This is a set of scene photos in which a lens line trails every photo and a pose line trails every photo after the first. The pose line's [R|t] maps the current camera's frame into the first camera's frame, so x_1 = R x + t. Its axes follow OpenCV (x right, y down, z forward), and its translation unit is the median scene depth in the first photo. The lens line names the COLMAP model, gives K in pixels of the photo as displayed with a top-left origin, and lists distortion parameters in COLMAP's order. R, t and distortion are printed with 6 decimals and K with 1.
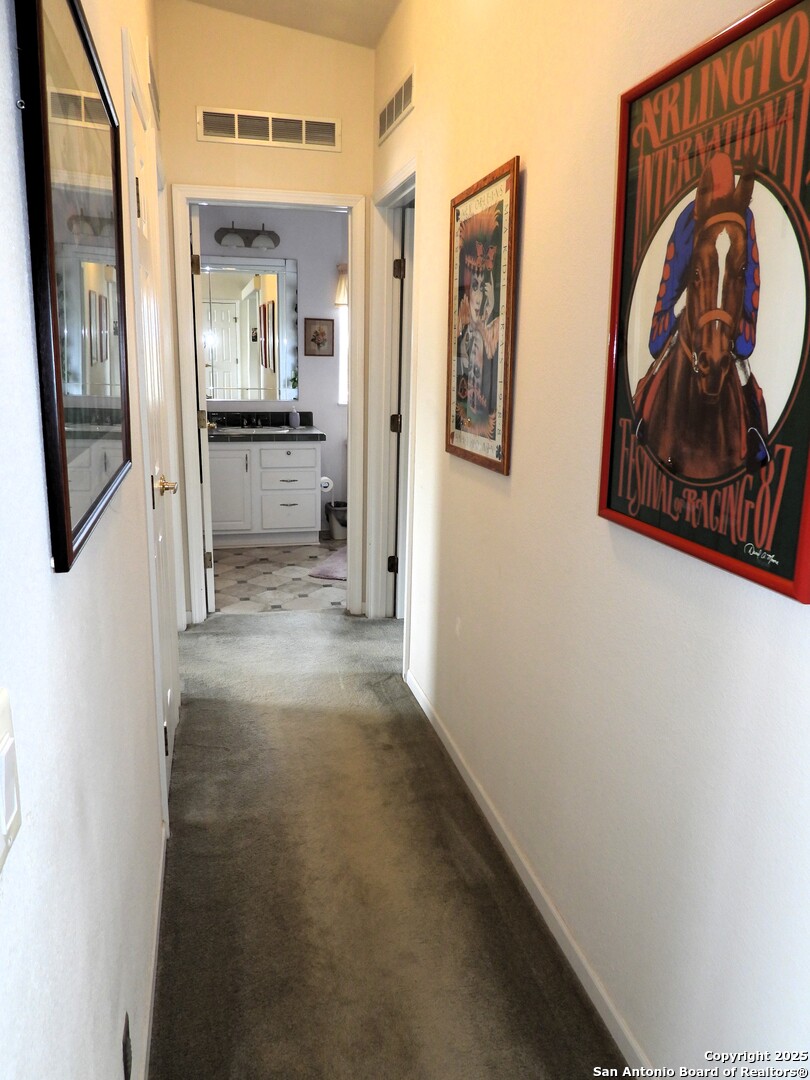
lens RADIAL K [[761.4, 0, 405.0], [0, 761.4, 540.0], [0, 0, 1]] dist [-0.031521, 0.002285]
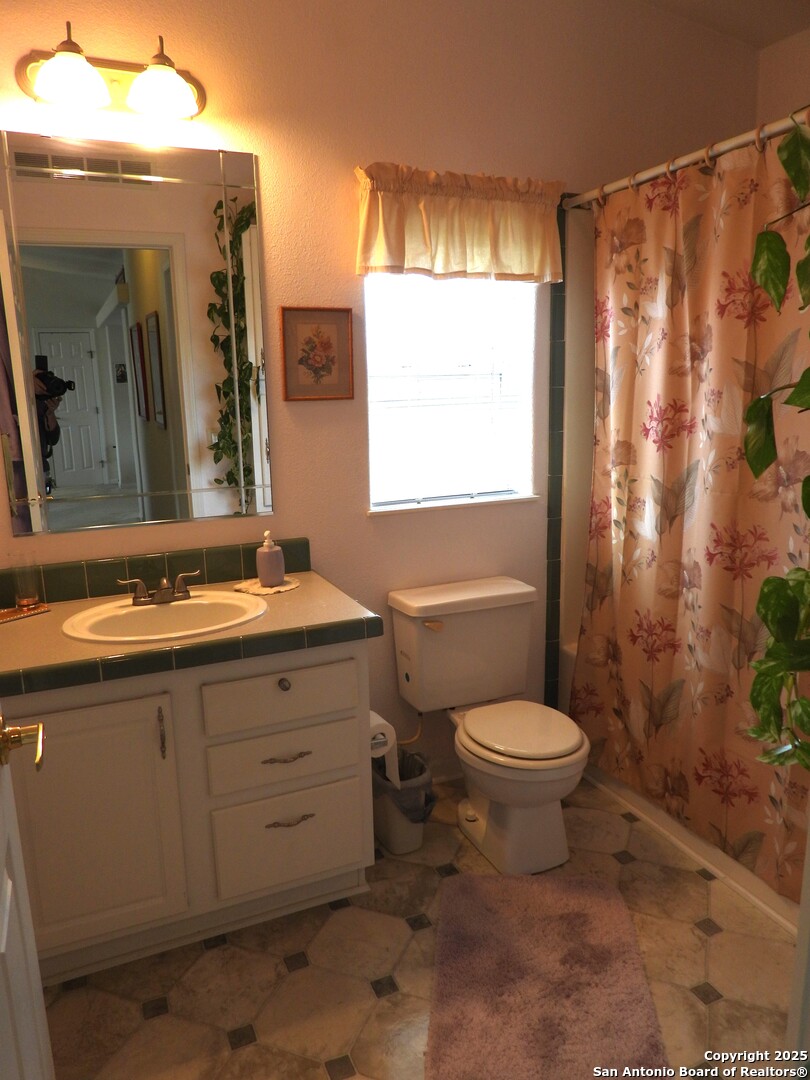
lens RADIAL K [[761.4, 0, 405.0], [0, 761.4, 540.0], [0, 0, 1]] dist [-0.031521, 0.002285]
pose [[0.984138, -0.075811, 0.160393, -0.138222], [0.082728, 0.995889, -0.036888, -0.150055], [-0.156937, 0.049572, 0.986364, 0.599940]]
